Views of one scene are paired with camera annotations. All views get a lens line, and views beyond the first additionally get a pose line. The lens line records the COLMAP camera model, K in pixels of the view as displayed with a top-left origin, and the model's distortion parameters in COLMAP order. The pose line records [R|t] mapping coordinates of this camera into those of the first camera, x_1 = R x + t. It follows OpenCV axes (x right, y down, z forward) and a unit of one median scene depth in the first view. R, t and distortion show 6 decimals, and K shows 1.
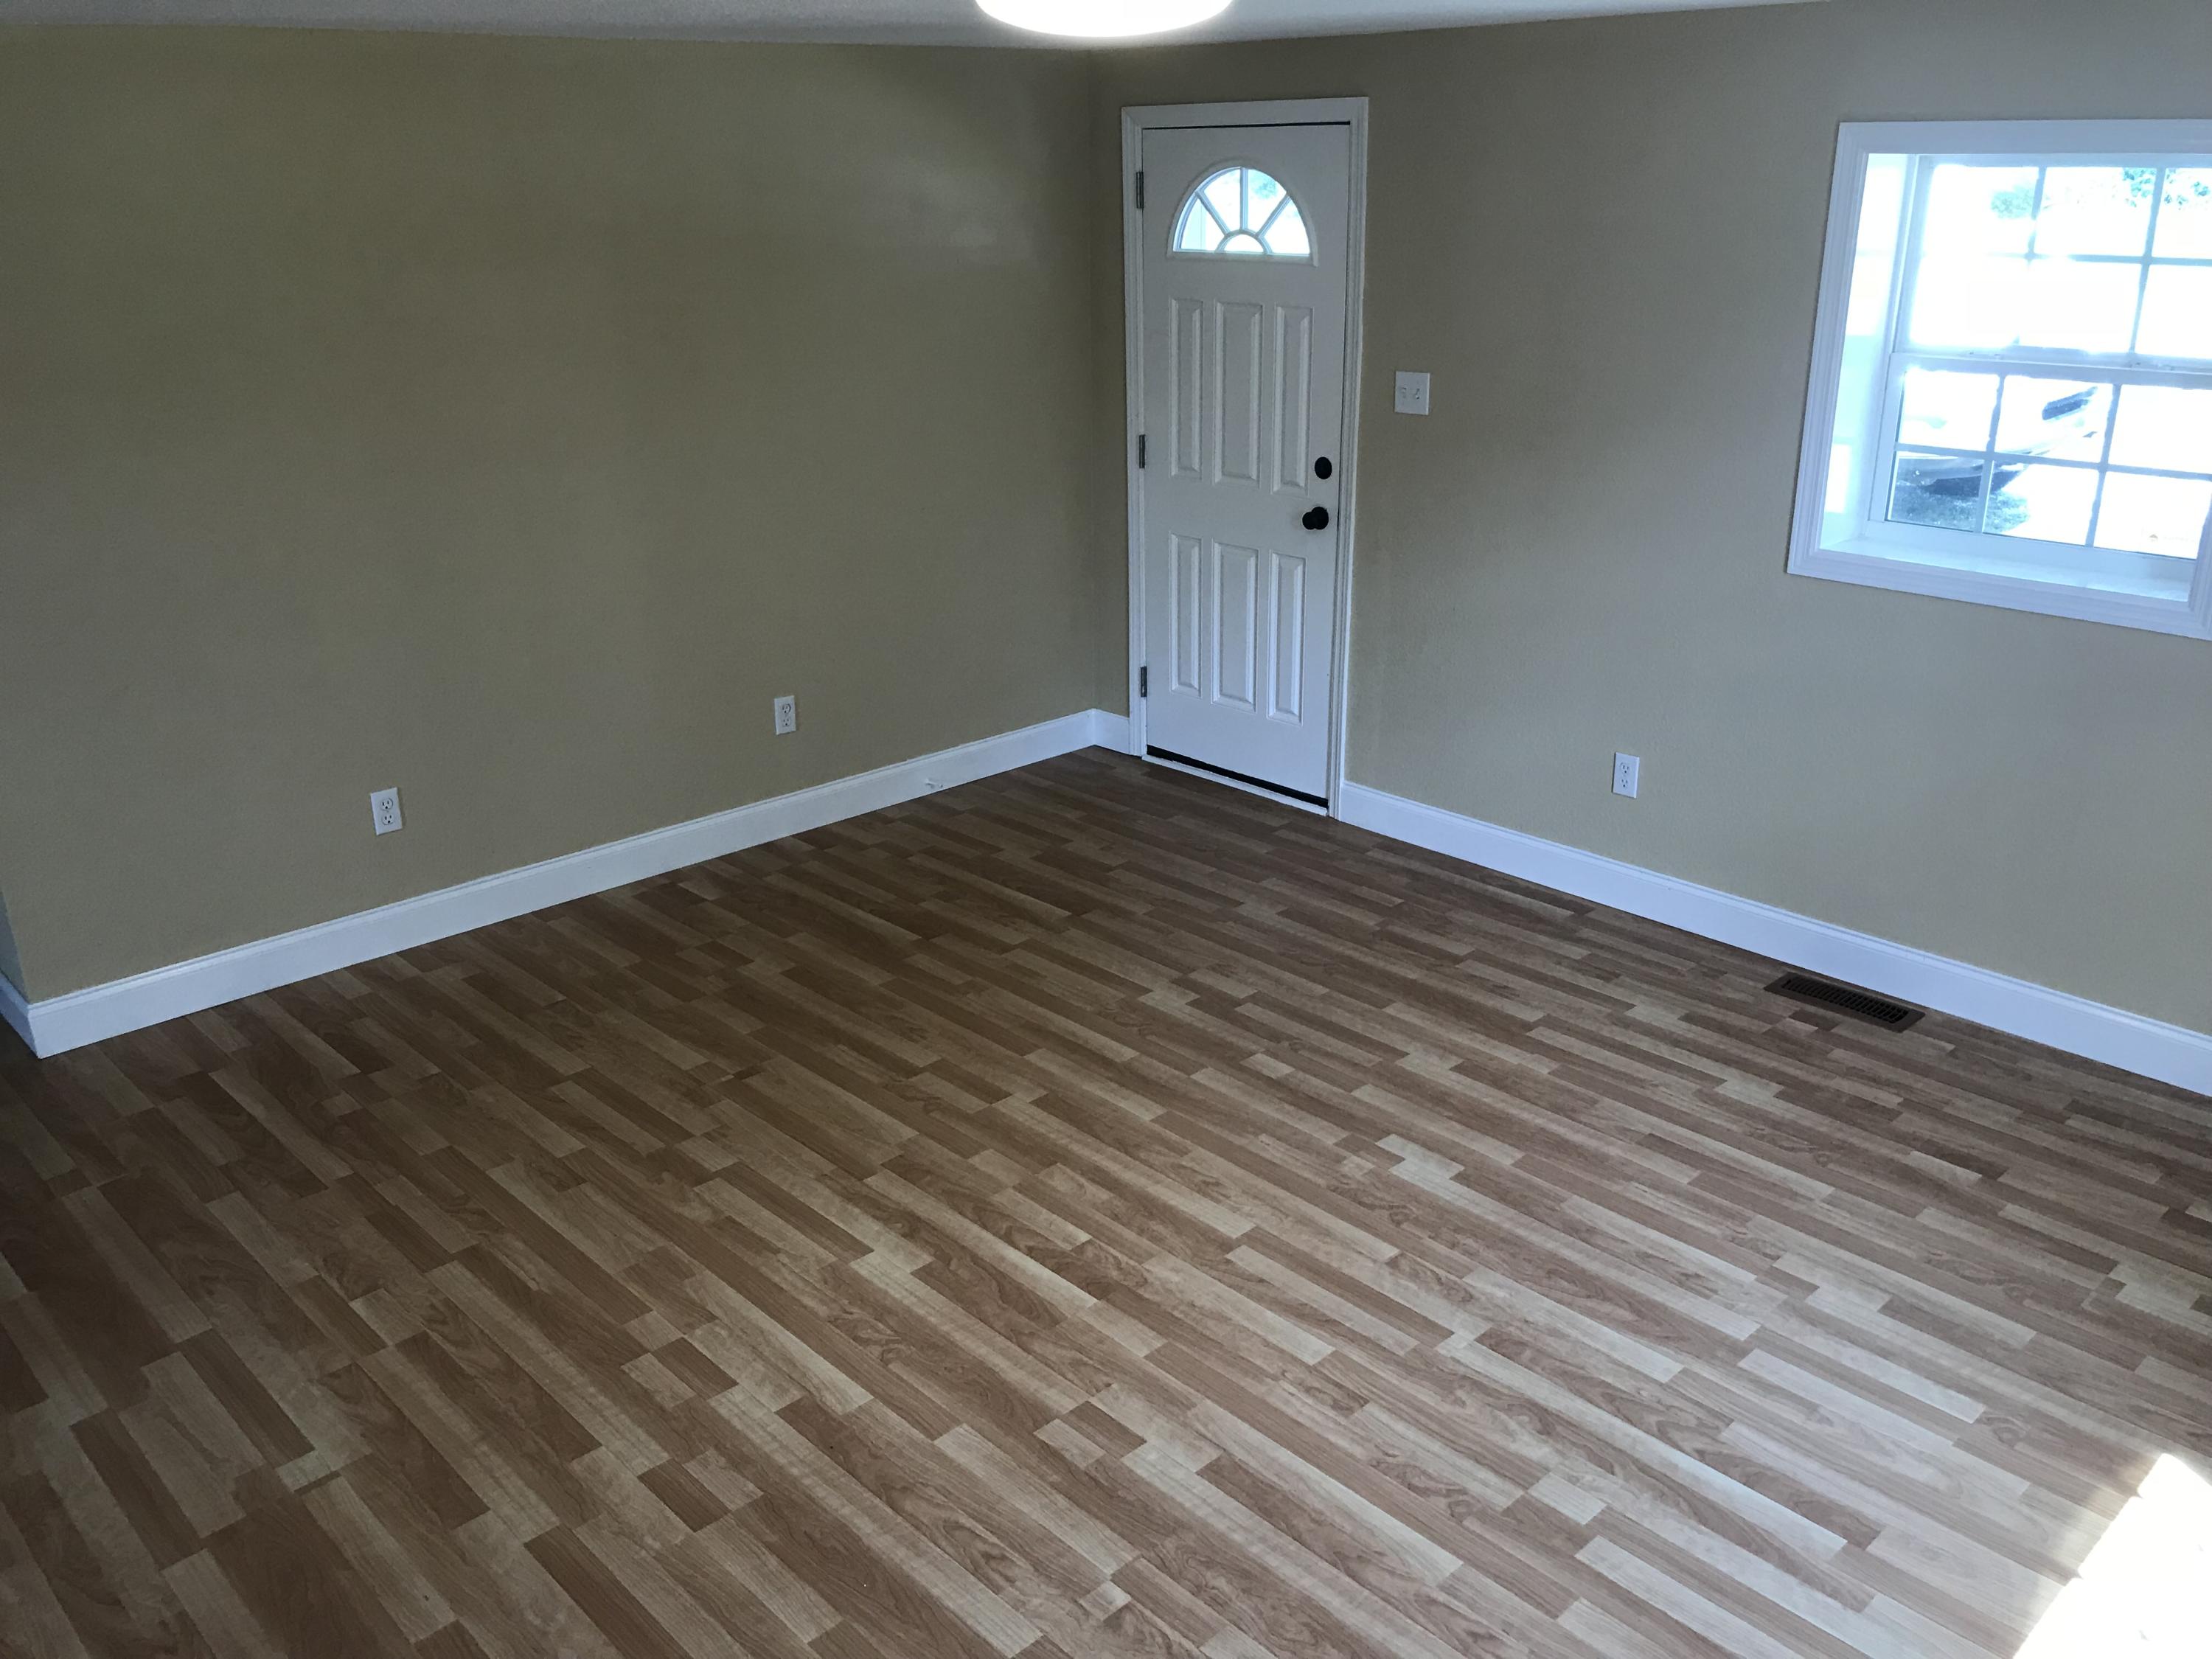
lens RADIAL K [[1830.5, 0, 1089.6], [0, 1830.5, 801.7], [0, 0, 1]] dist [0.069561, -0.081940]
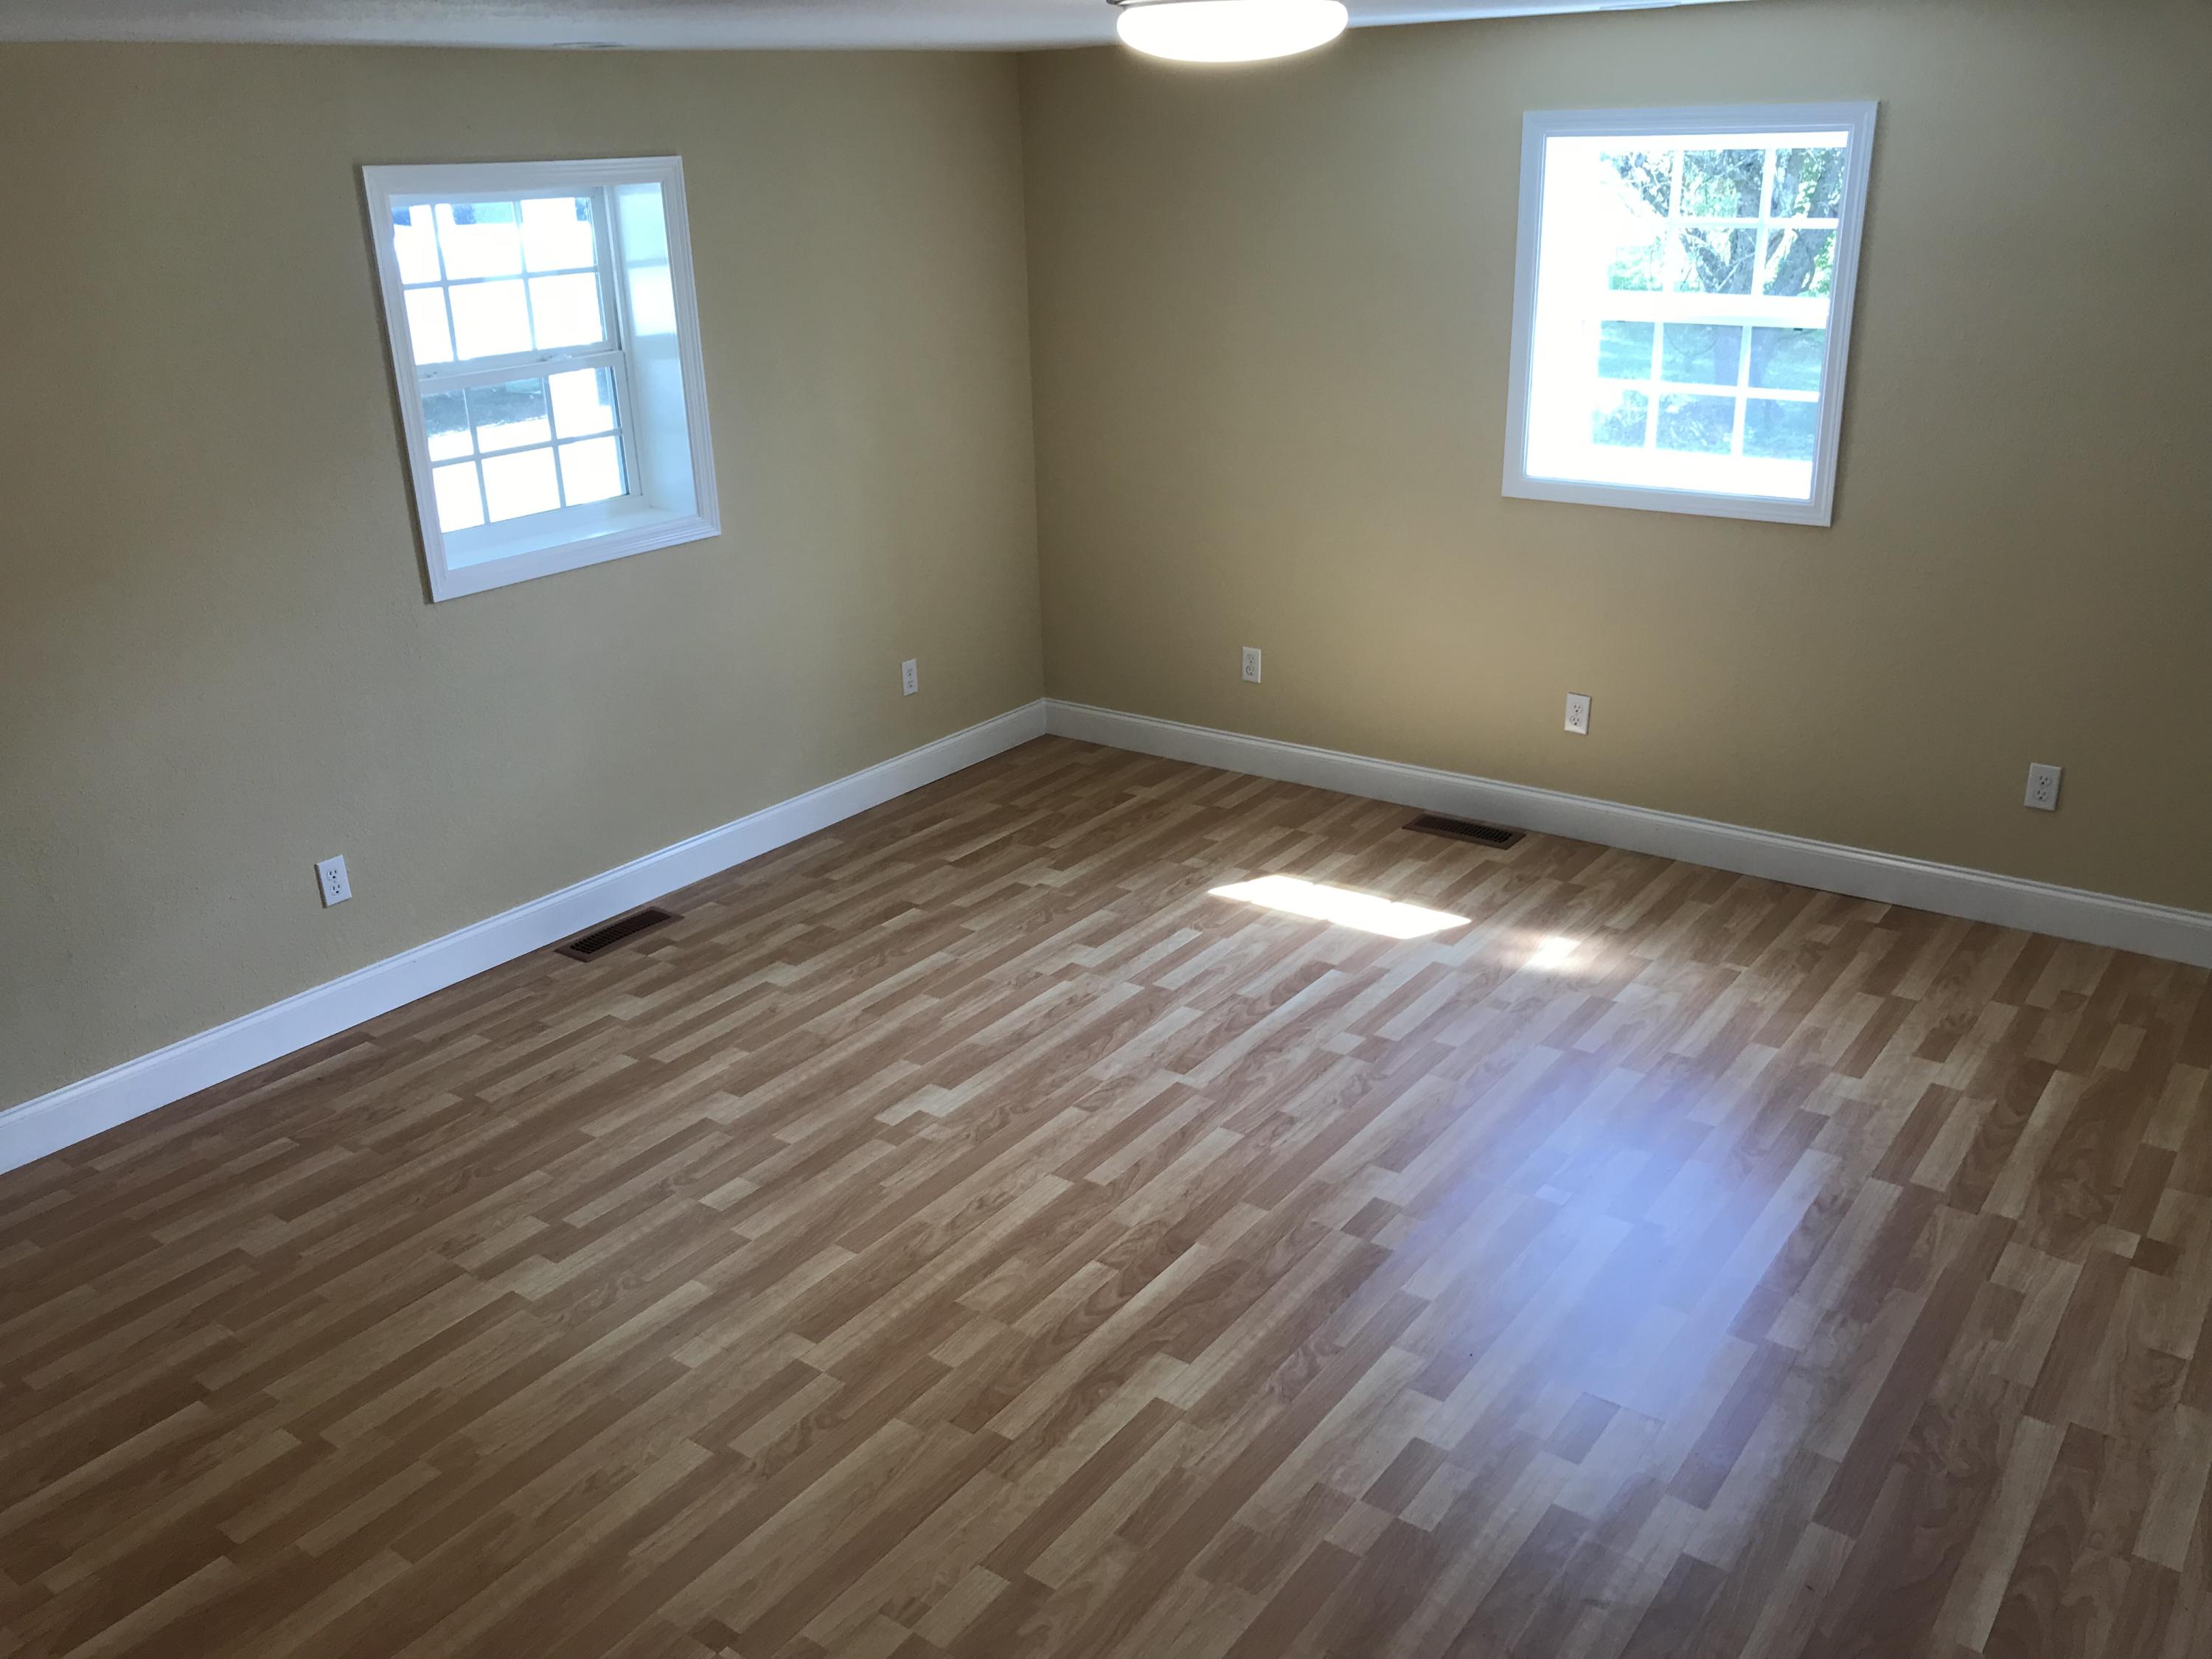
lens RADIAL K [[1830.5, 0, 1089.6], [0, 1830.5, 801.7], [0, 0, 1]] dist [0.069561, -0.081940]
pose [[-0.179571, -0.317311, 0.931165, -0.766375], [0.361199, 0.859172, 0.362434, -0.305300], [-0.915035, 0.401418, -0.039669, 0.854448]]
